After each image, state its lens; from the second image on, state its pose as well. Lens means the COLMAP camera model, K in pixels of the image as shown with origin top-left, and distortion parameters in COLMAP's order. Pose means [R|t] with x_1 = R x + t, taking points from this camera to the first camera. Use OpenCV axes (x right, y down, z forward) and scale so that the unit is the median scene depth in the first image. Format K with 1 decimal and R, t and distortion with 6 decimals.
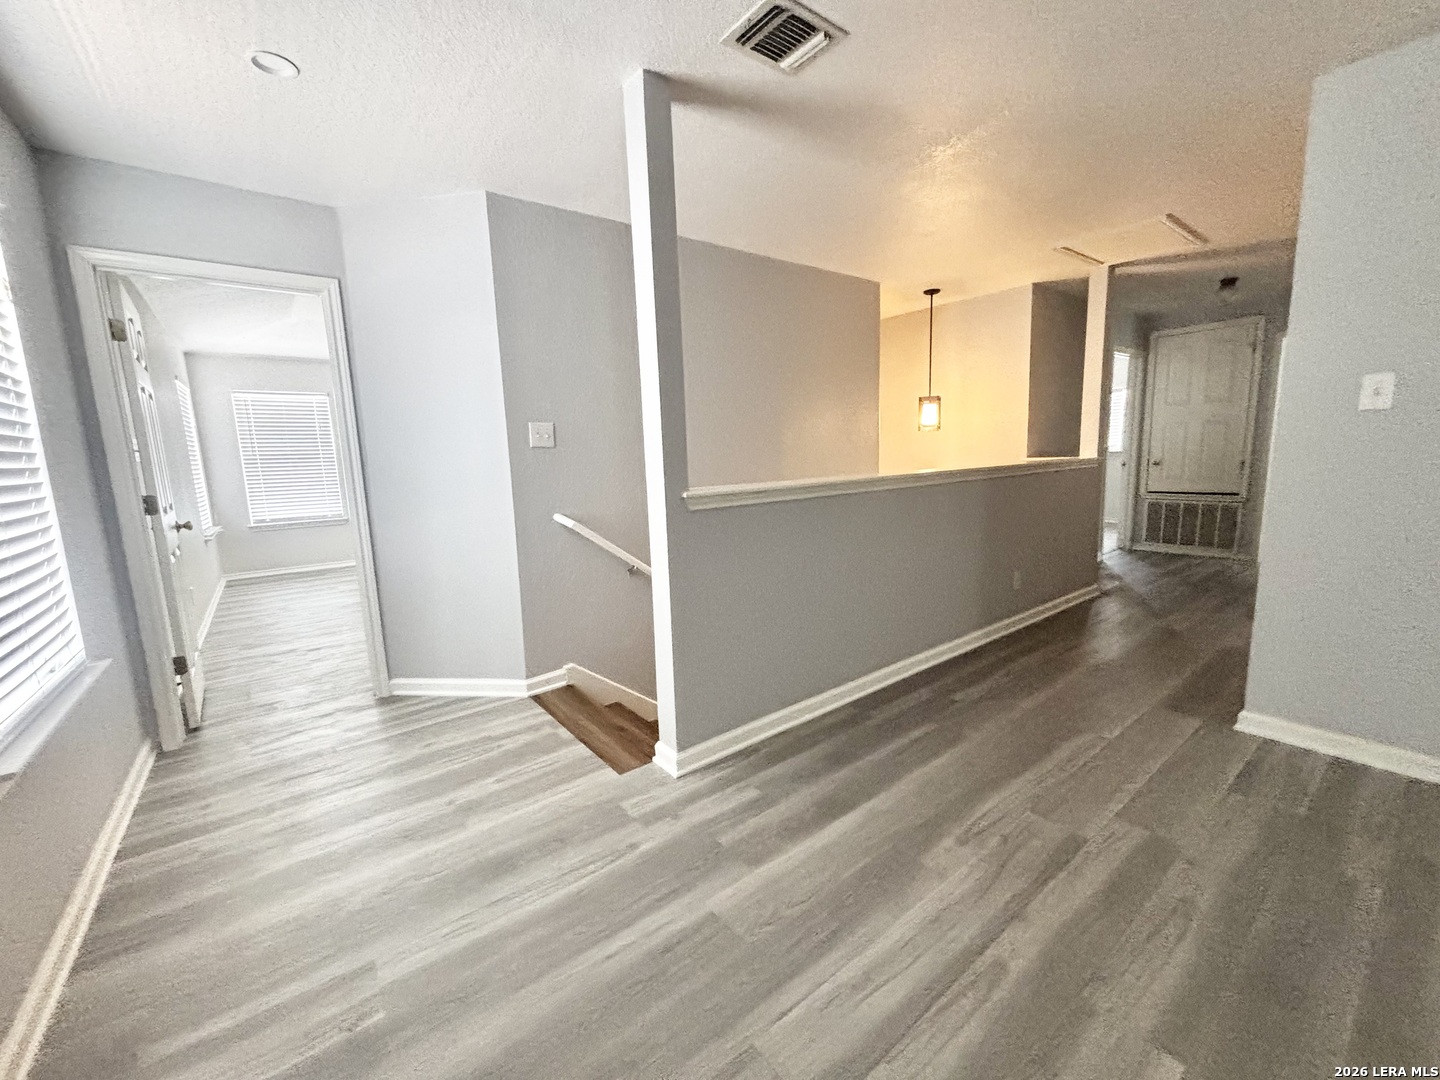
lens RADIAL K [[579.1, 0, 720.0], [0, 579.1, 540.0], [0, 0, 1]] dist [-0.001022, -0.000202]
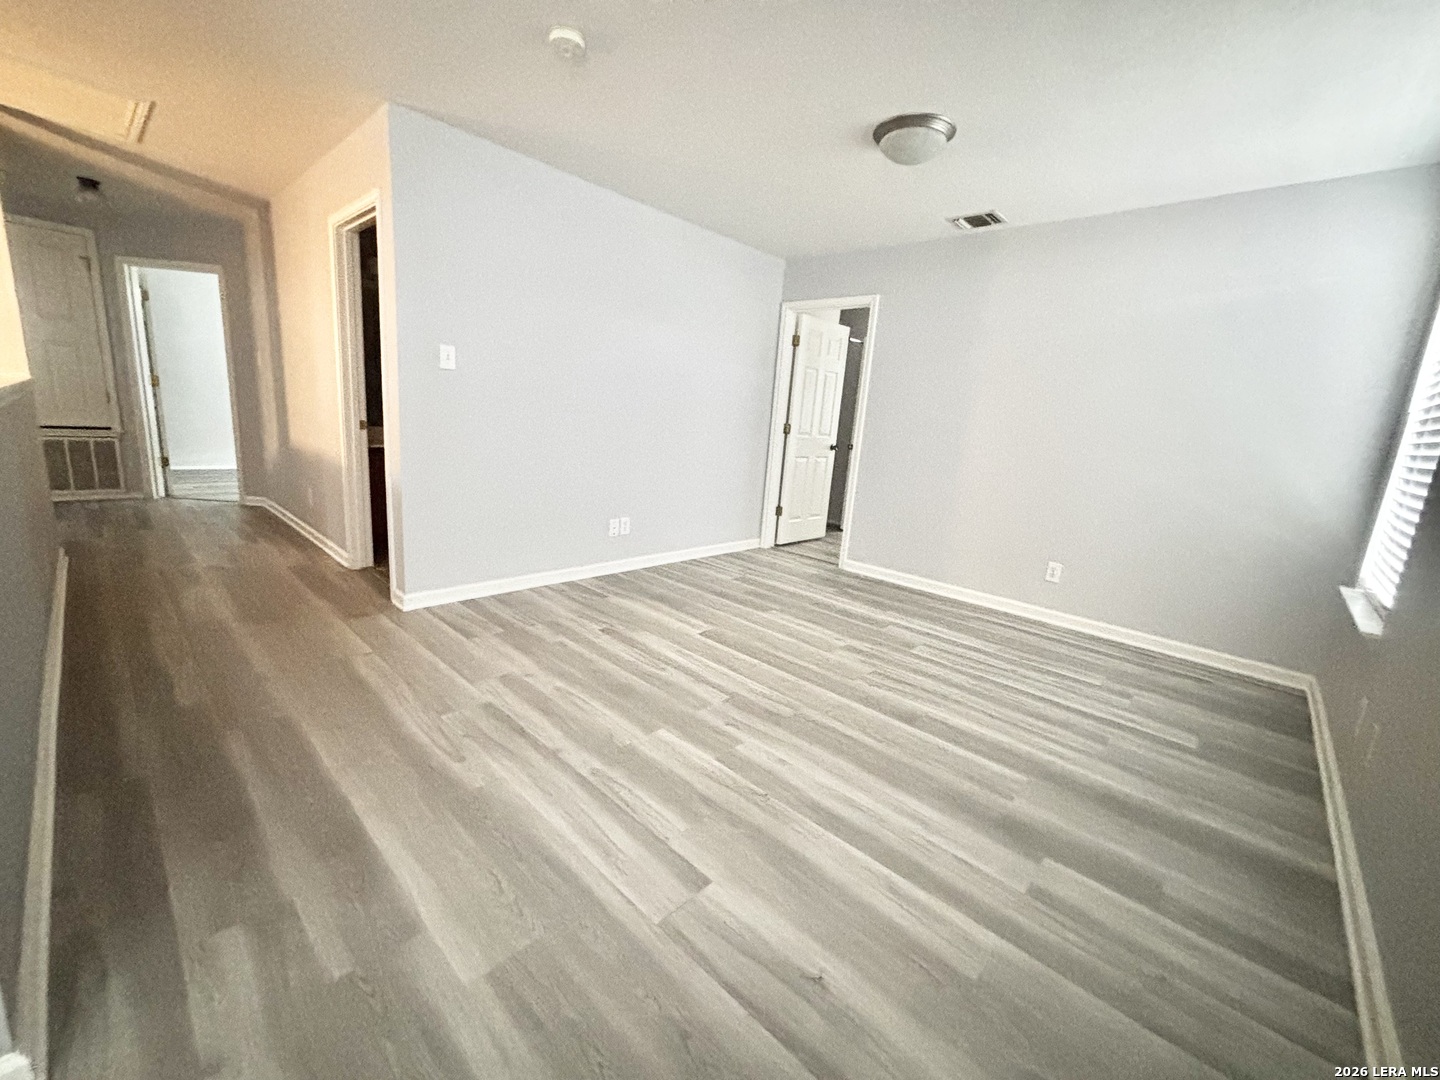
lens RADIAL K [[579.1, 0, 720.0], [0, 579.1, 540.0], [0, 0, 1]] dist [-0.001022, -0.000202]
pose [[-0.168574, -0.184419, 0.968283, -0.566058], [0.079008, 0.976653, 0.199768, -0.037399], [-0.982517, 0.110177, -0.150068, 0.608208]]
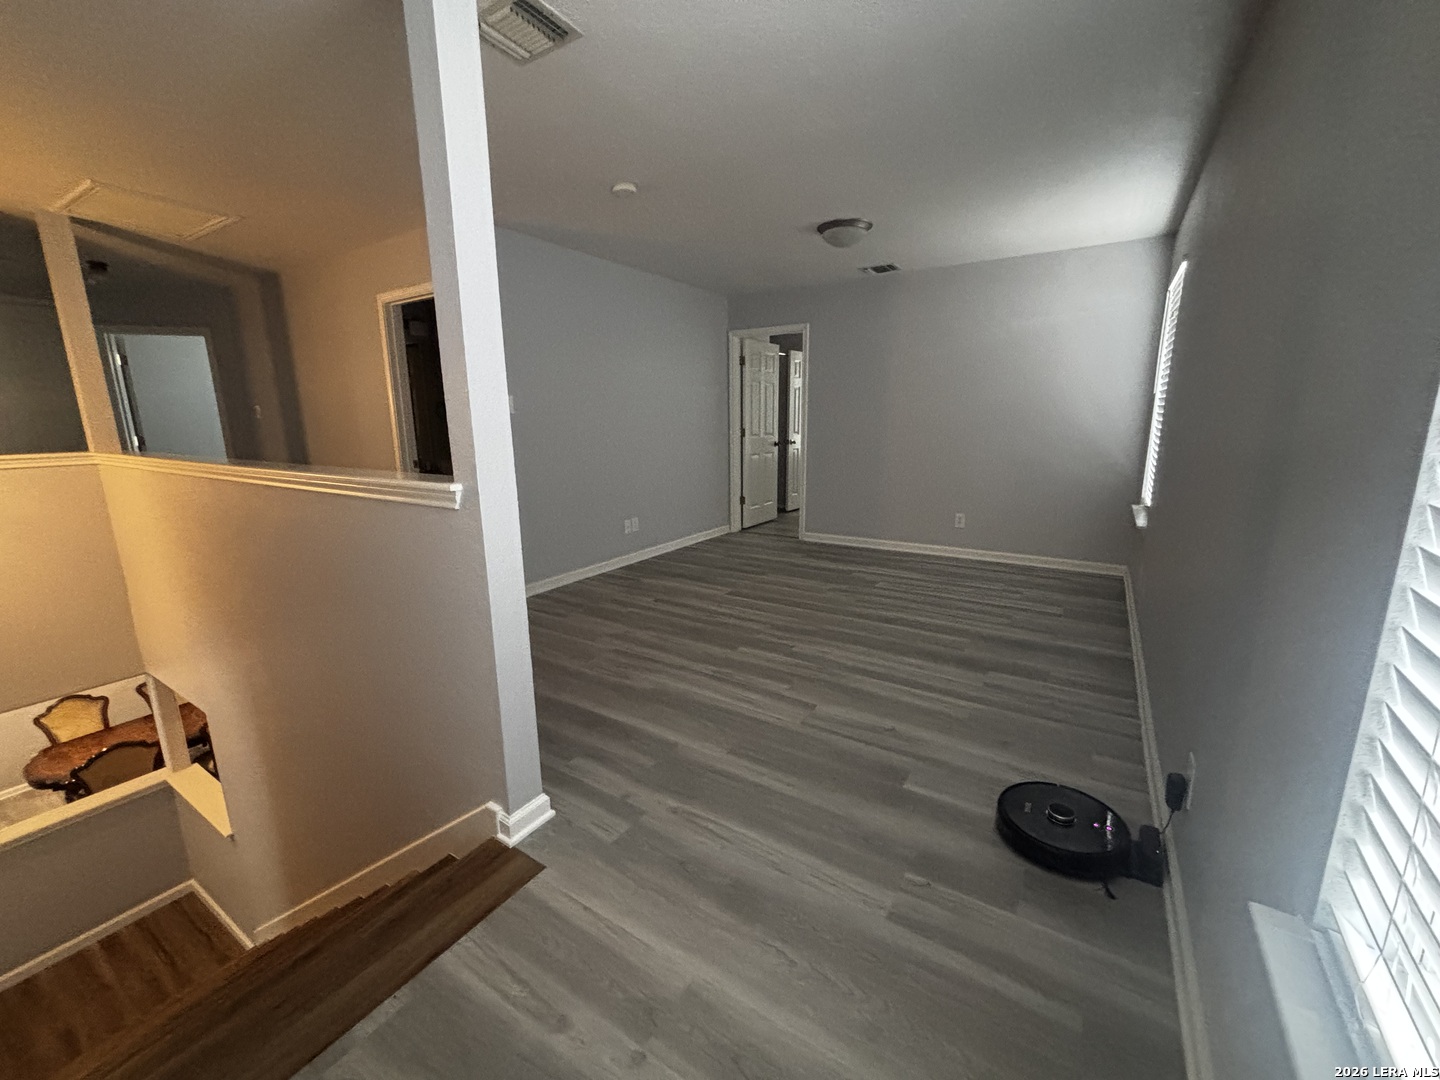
lens RADIAL K [[574.5, 0, 717.4], [0, 574.5, 543.5], [0, 0, 1]] dist [0.002751, -0.000151]
pose [[-0.333530, -0.164281, 0.928315, -1.001951], [0.162471, 0.959950, 0.228253, -0.143643], [-0.928634, 0.226953, -0.293481, 1.071397]]
